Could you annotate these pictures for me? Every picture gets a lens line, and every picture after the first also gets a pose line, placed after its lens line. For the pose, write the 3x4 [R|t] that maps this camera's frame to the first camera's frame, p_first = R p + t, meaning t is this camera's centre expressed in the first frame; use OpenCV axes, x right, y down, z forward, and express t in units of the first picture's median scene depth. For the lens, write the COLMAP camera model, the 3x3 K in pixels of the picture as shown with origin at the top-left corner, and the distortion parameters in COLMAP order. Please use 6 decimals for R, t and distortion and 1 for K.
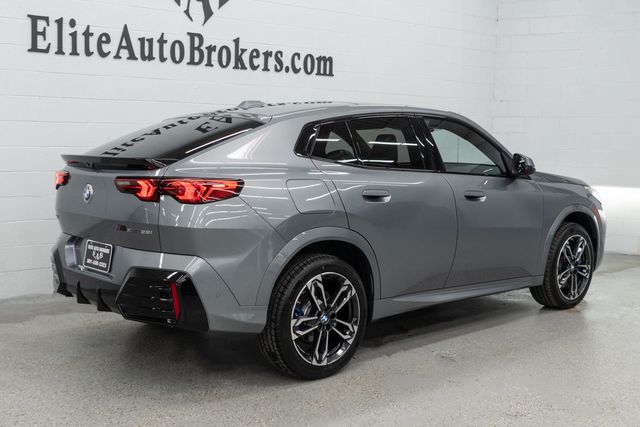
lens RADIAL K [[765.0, 0, 320.0], [0, 765.0, 213.5], [0, 0, 1]] dist [0.002557, 0.014723]
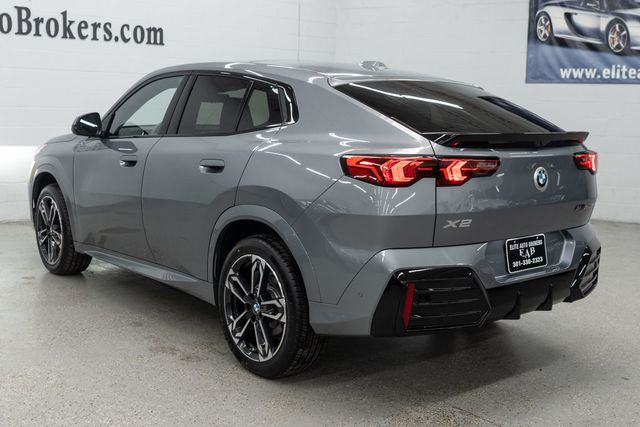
lens RADIAL K [[765.0, 0, 320.0], [0, 765.0, 213.5], [0, 0, 1]] dist [0.002557, 0.014723]
pose [[0.020573, -0.152481, 0.988092, -1.212857], [0.069066, 0.986157, 0.150744, -0.139229], [-0.997400, 0.065143, 0.030819, 1.310855]]
